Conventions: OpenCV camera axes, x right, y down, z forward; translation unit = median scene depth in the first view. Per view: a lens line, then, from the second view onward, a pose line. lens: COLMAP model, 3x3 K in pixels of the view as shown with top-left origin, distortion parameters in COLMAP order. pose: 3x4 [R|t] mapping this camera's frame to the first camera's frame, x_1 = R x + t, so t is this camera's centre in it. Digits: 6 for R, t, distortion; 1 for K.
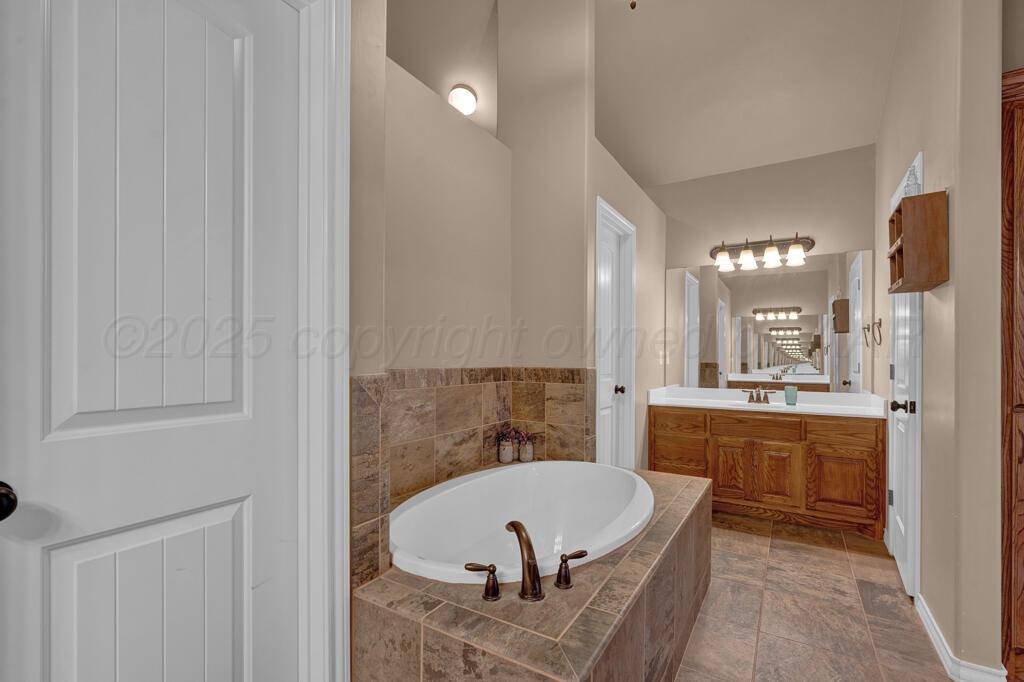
lens RADIAL K [[449.5, 0, 517.8], [0, 449.5, 354.8], [0, 0, 1]] dist [-0.001235, -0.000020]
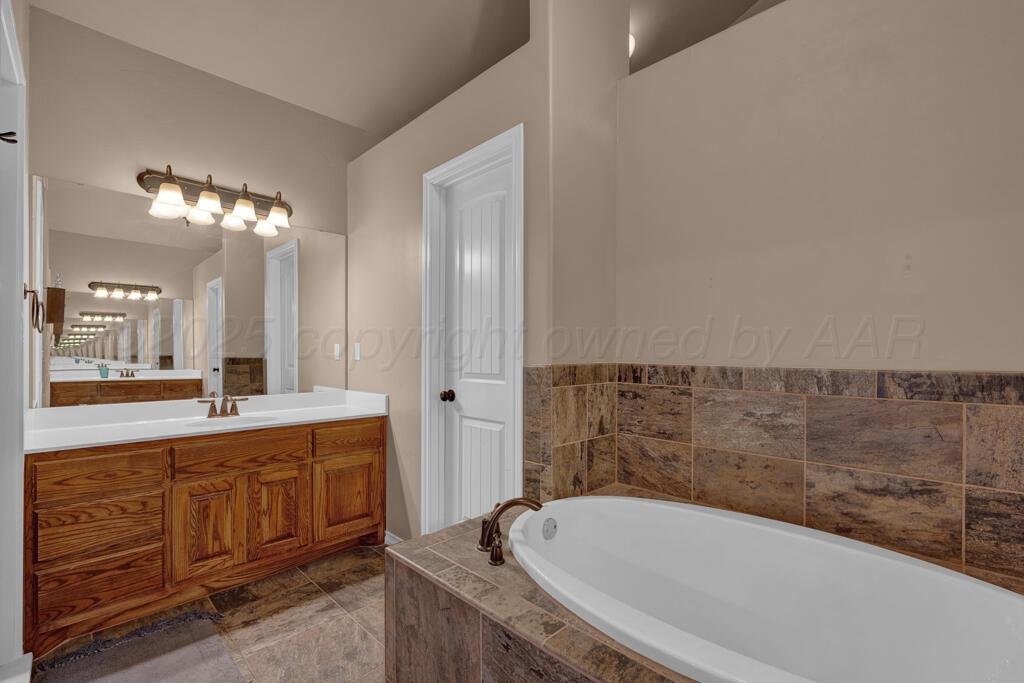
lens RADIAL K [[449.5, 0, 517.8], [0, 449.5, 355.3], [0, 0, 1]] dist [-0.001235, -0.000020]
pose [[-0.229280, -0.000628, -0.973360, 0.605855], [0.003488, 0.999993, -0.001467, 0.008016], [0.973354, -0.003732, -0.229276, 0.687048]]
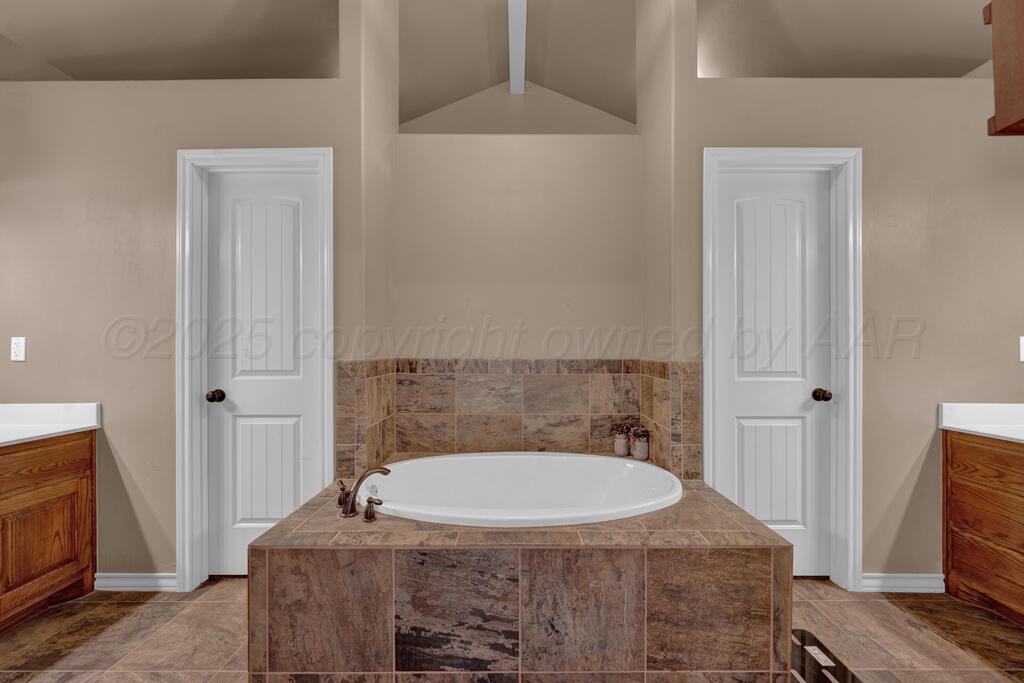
lens RADIAL K [[402.0, 0, 517.4], [0, 402.0, 350.8], [0, 0, 1]] dist [0.001002, 0.000134]
pose [[0.524769, -0.004355, -0.851233, 0.714408], [0.009110, 0.999958, 0.000500, 0.007047], [0.851196, -0.008017, 0.524787, 0.396418]]
